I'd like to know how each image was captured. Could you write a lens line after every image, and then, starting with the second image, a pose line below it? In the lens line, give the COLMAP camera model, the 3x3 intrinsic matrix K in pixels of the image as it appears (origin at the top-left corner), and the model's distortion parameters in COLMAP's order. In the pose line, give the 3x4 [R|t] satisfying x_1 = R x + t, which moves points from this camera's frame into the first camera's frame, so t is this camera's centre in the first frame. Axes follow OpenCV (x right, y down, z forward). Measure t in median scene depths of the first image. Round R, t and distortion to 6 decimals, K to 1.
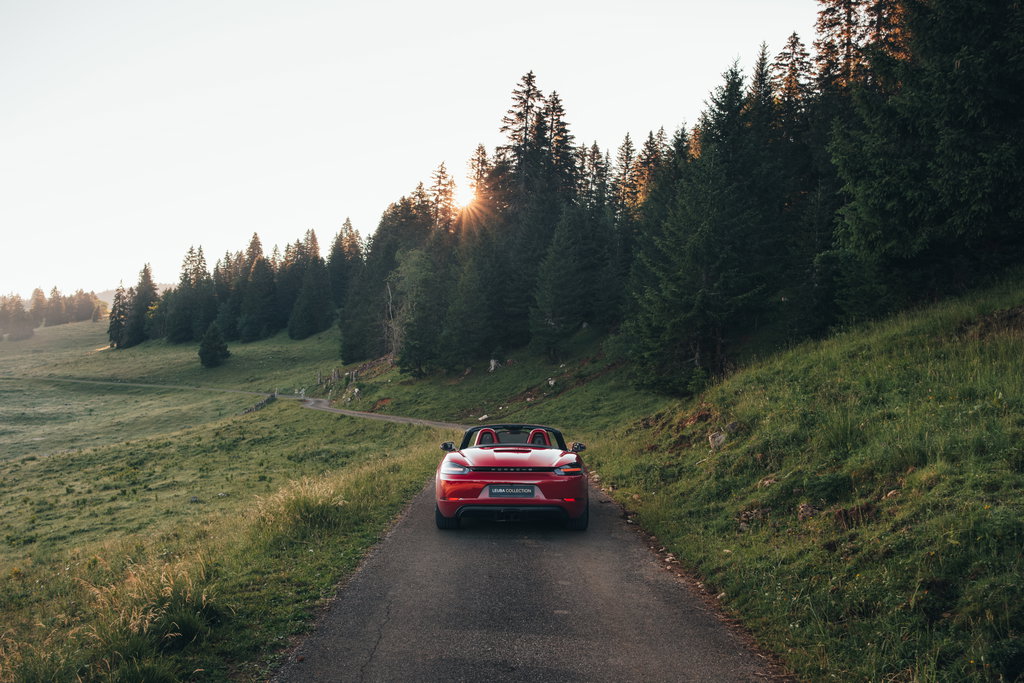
lens RADIAL K [[1001.2, 0, 517.4], [0, 1001.2, 346.3], [0, 0, 1]] dist [-0.061473, 0.184866]
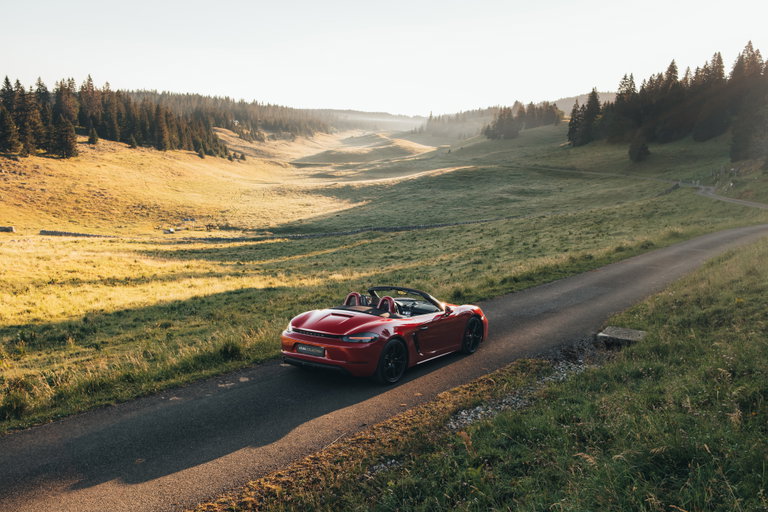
lens RADIAL K [[750.9, 0, 388.0], [0, 750.9, 259.6], [0, 0, 1]] dist [-0.061473, 0.184866]
pose [[0.818081, 0.084486, -0.568863, 0.037368], [0.007902, 0.987406, 0.158010, -0.014222], [0.575048, -0.133760, 0.807111, -0.137045]]
